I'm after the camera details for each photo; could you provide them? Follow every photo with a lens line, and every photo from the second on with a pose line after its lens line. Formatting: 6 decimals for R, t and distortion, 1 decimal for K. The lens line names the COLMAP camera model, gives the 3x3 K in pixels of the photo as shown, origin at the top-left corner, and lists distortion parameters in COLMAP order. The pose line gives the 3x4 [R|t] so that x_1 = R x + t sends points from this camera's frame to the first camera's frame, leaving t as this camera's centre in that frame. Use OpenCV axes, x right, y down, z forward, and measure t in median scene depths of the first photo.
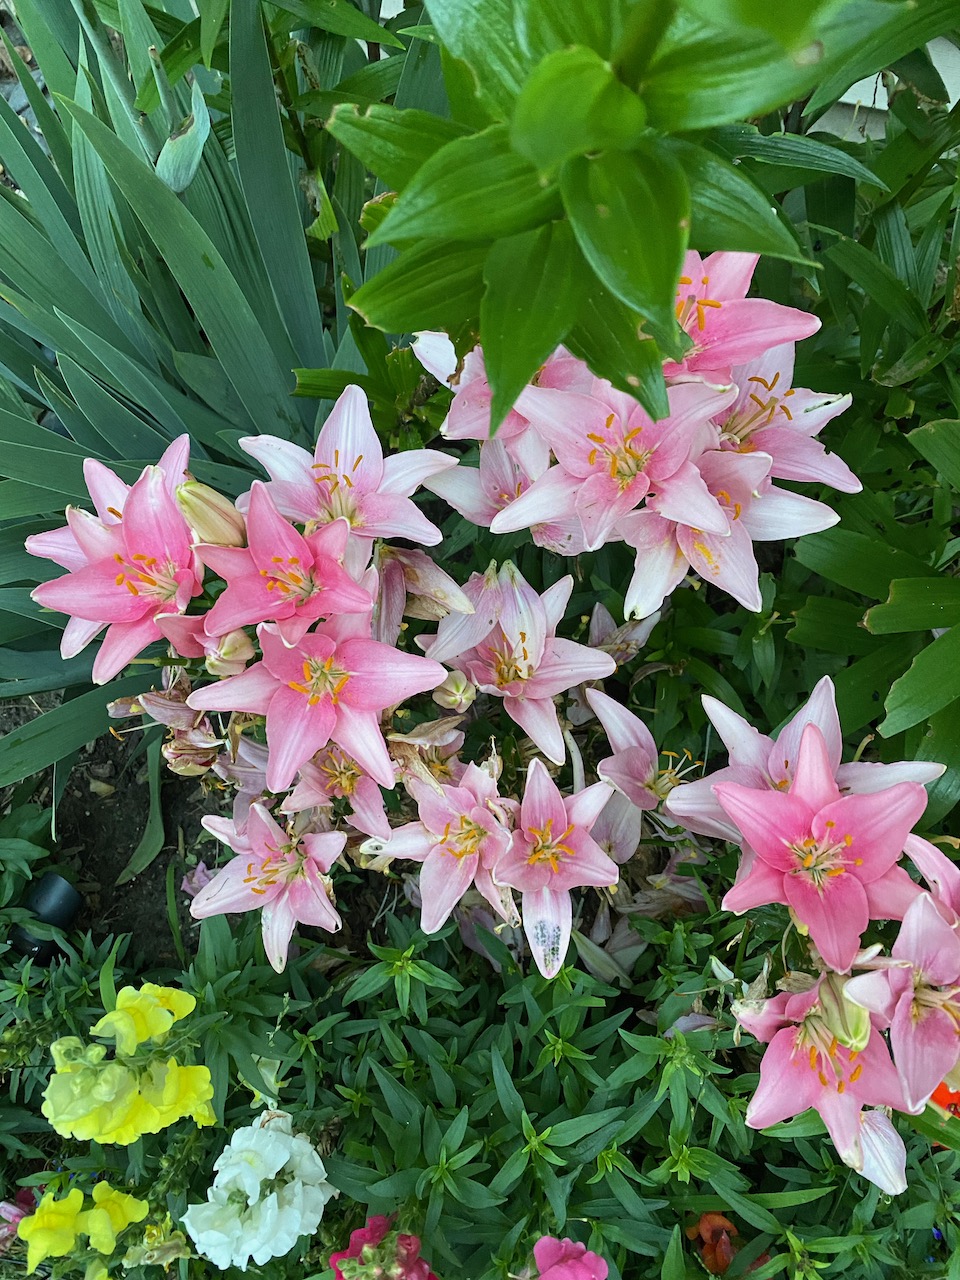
lens RADIAL K [[960.4, 0, 489.0], [0, 960.4, 607.2], [0, 0, 1]] dist [0.067993, -0.101593]
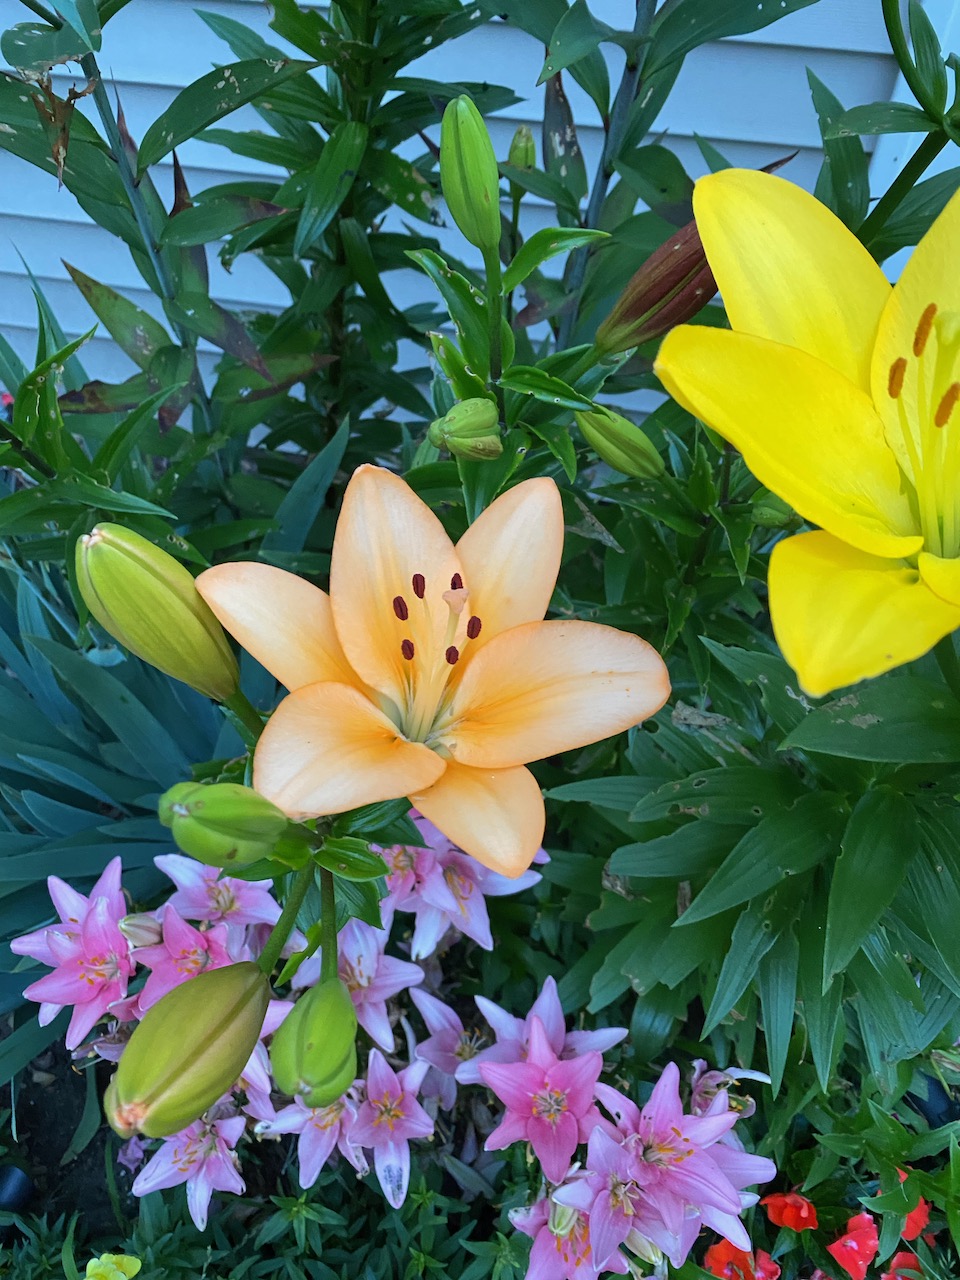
lens RADIAL K [[957.5, 0, 480.0], [0, 957.5, 640.0], [0, 0, 1]] dist [0.004432, 0.007267]
pose [[0.992191, -0.086804, 0.089568, 0.123134], [0.099342, 0.984190, -0.146636, -0.205034], [-0.075423, 0.154389, 0.985127, -0.490966]]
